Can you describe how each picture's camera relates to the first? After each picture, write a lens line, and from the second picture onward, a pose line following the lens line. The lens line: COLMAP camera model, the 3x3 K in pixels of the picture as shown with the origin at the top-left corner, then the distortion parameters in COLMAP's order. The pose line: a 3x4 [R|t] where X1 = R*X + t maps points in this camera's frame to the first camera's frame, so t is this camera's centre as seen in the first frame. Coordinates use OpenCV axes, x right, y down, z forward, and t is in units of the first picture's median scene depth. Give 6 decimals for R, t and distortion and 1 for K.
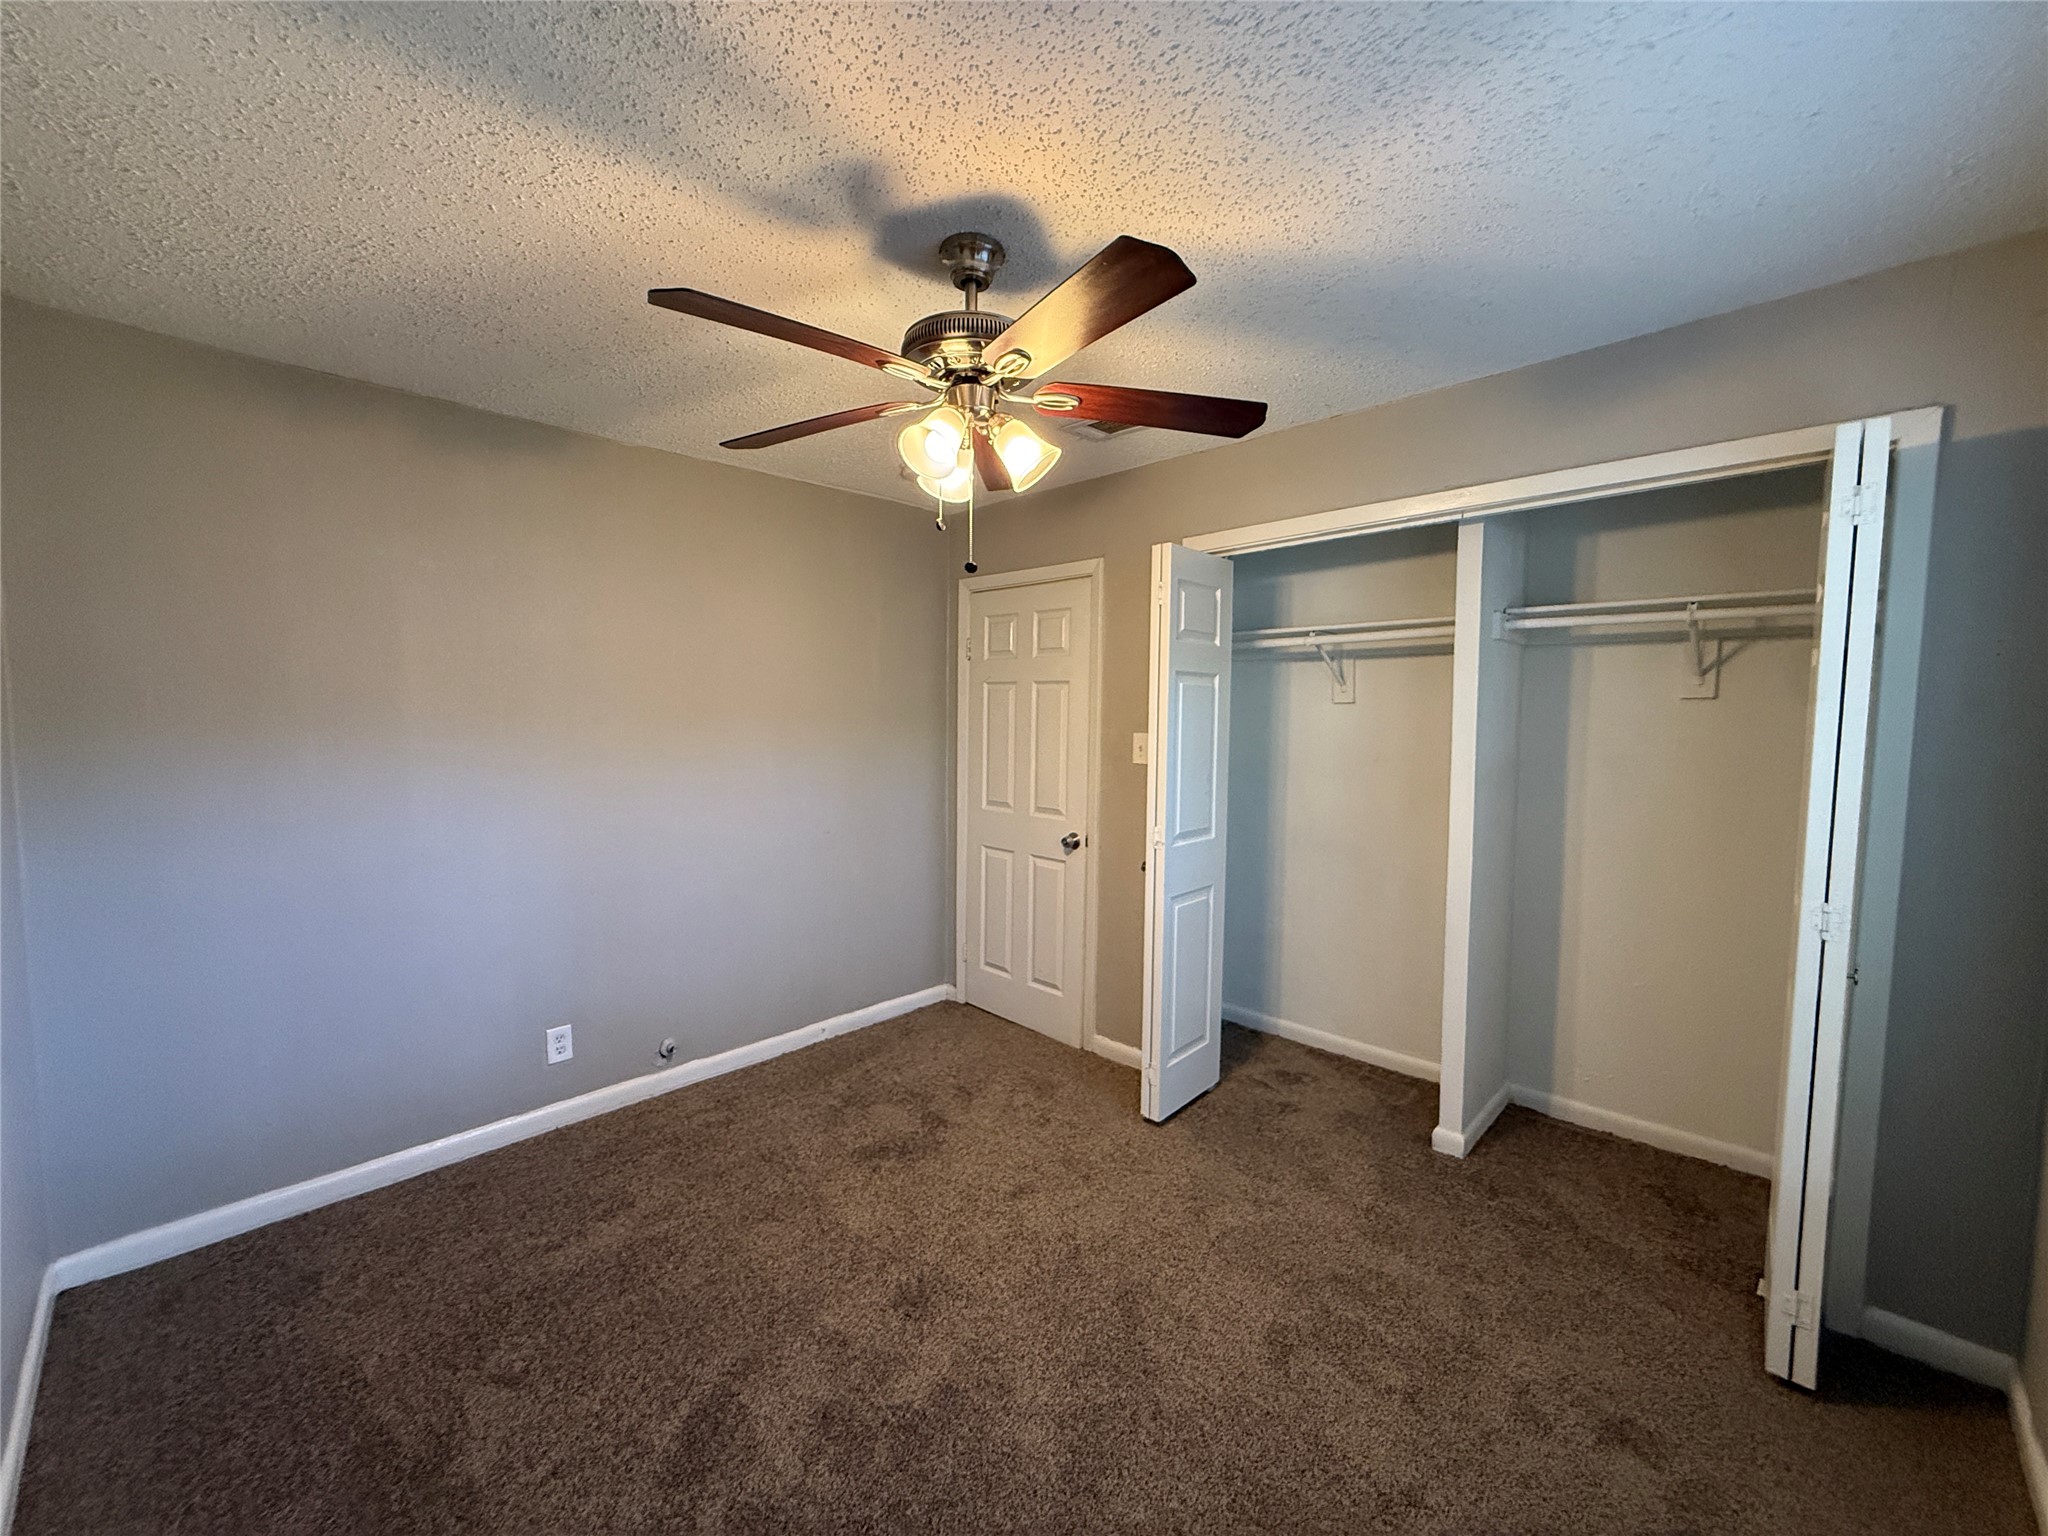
lens RADIAL K [[817.1, 0, 1021.5], [0, 817.1, 763.5], [0, 0, 1]] dist [-0.000249, 0.000163]
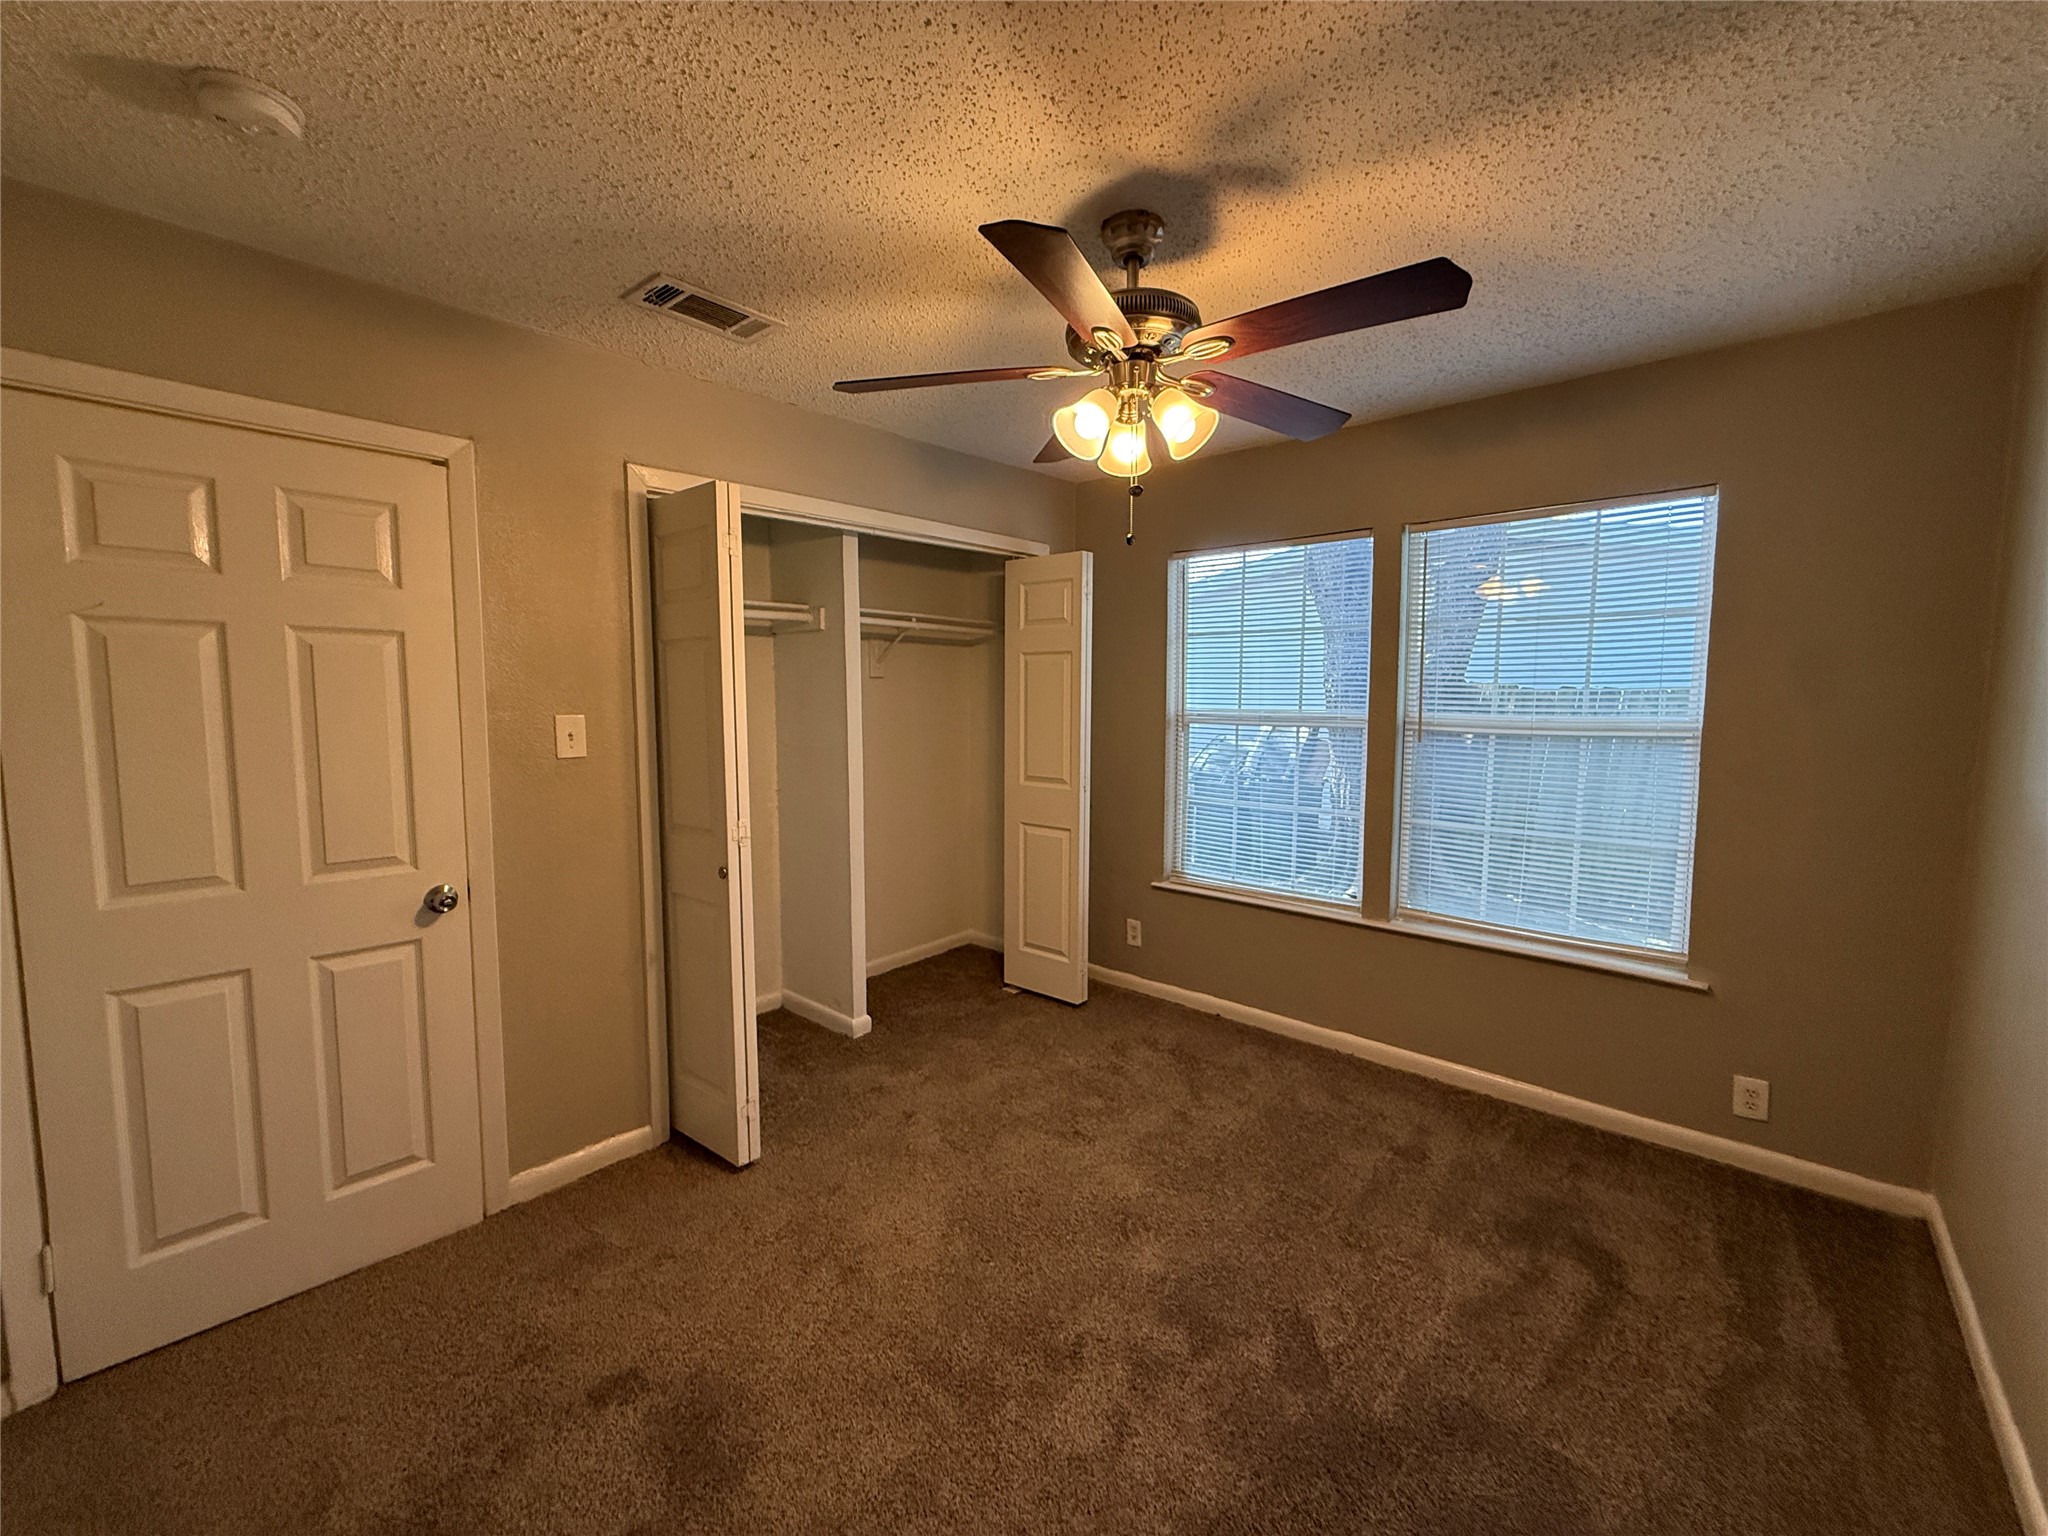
lens RADIAL K [[817.1, 0, 1021.5], [0, 817.1, 763.5], [0, 0, 1]] dist [-0.000249, 0.000163]
pose [[-0.034137, -0.089724, 0.995381, -0.753821], [0.070487, 0.993266, 0.091951, -0.041489], [-0.996928, 0.073300, -0.027583, 0.805802]]
